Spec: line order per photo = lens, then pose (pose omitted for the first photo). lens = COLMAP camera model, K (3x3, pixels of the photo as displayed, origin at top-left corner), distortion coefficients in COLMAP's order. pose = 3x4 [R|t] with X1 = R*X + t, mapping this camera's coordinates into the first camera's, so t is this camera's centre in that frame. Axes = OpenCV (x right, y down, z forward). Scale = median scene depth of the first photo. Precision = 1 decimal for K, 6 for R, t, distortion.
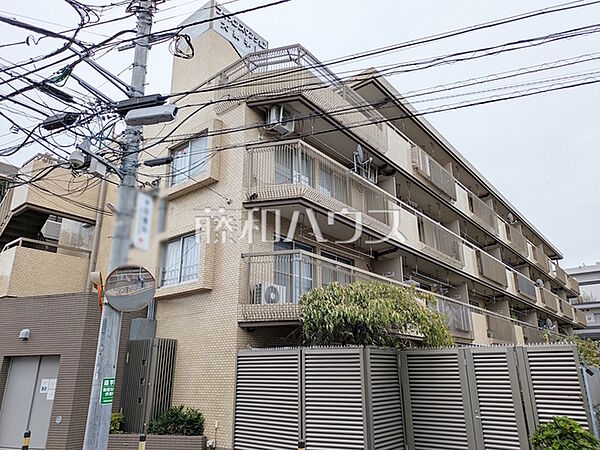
lens RADIAL K [[446.0, 0, 300.0], [0, 446.0, 225.0], [0, 0, 1]] dist [0.028865, -0.002934]
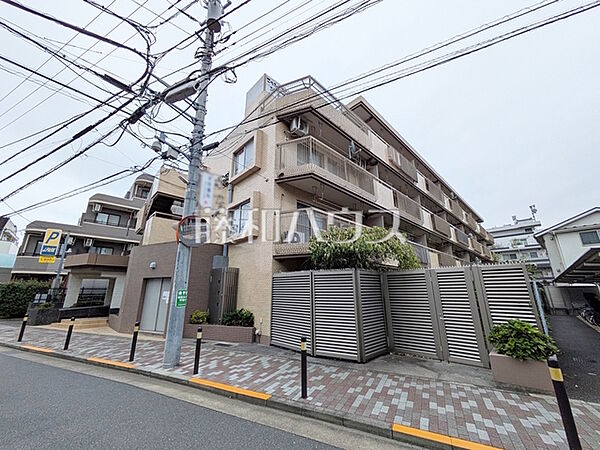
lens RADIAL K [[238.1, 0, 300.0], [0, 238.1, 225.0], [0, 0, 1]] dist [-0.000740, -0.000013]
pose [[0.992902, -0.030313, -0.115009, 0.044617], [0.035834, 0.998287, 0.046243, 0.067130], [0.113410, -0.050036, 0.992288, 0.176750]]
